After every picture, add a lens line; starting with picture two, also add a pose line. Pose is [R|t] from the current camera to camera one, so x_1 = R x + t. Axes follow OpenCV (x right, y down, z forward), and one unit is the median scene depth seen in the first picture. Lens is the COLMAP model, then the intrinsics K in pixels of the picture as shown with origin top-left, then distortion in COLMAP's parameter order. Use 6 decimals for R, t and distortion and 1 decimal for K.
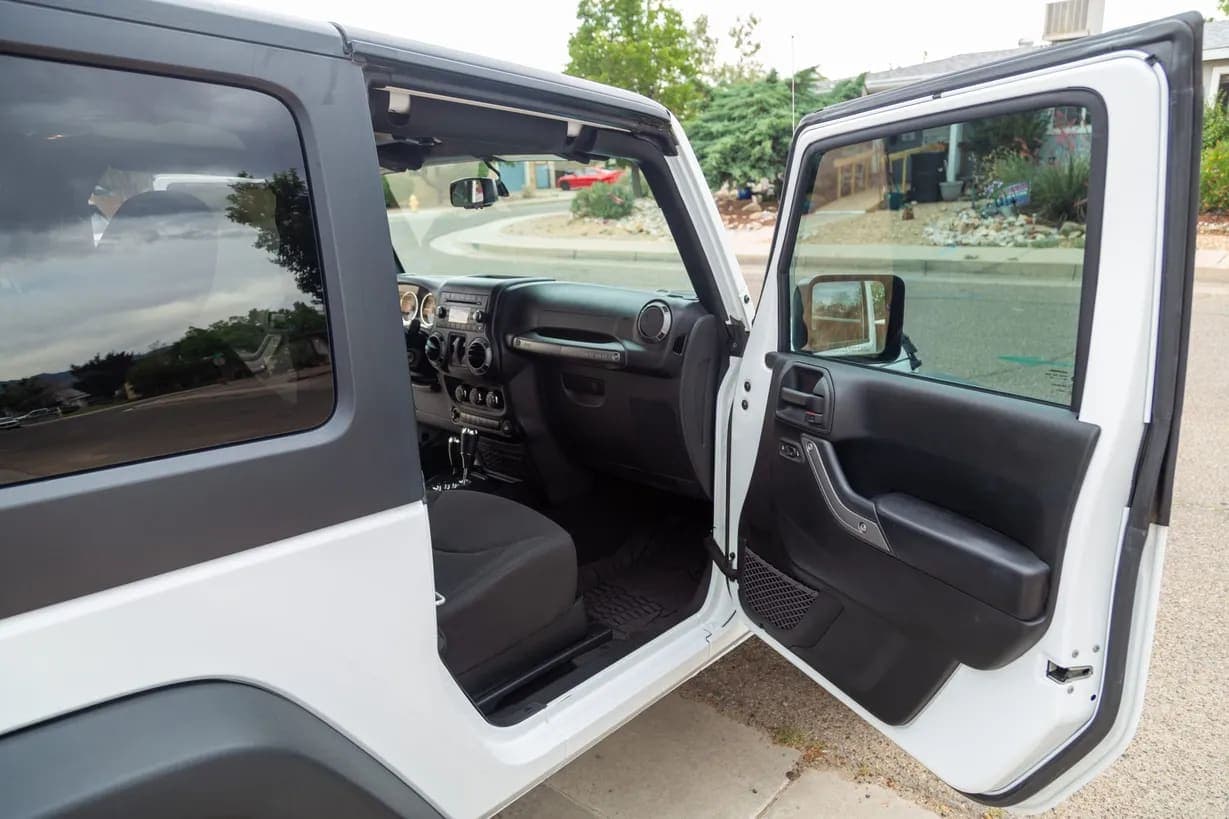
lens RADIAL K [[811.5, 0, 645.6], [0, 811.5, 407.8], [0, 0, 1]] dist [0.000581, 0.003102]
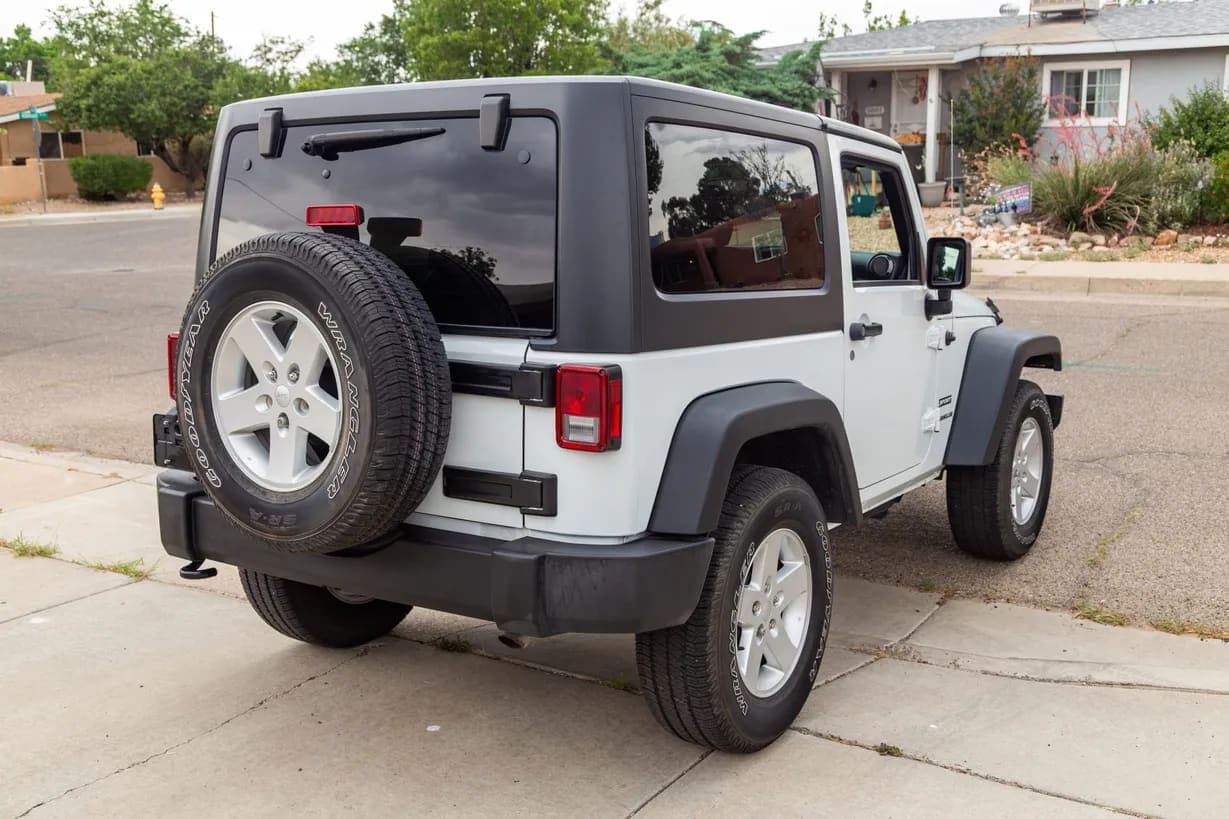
lens RADIAL K [[1262.4, 0, 660.8], [0, 1262.4, 414.7], [0, 0, 1]] dist [0.007832, -0.003036]
pose [[0.986432, -0.009509, 0.163894, -0.120985], [0.023099, 0.996429, -0.081213, 0.055615], [-0.162536, 0.083897, 0.983129, -0.202400]]
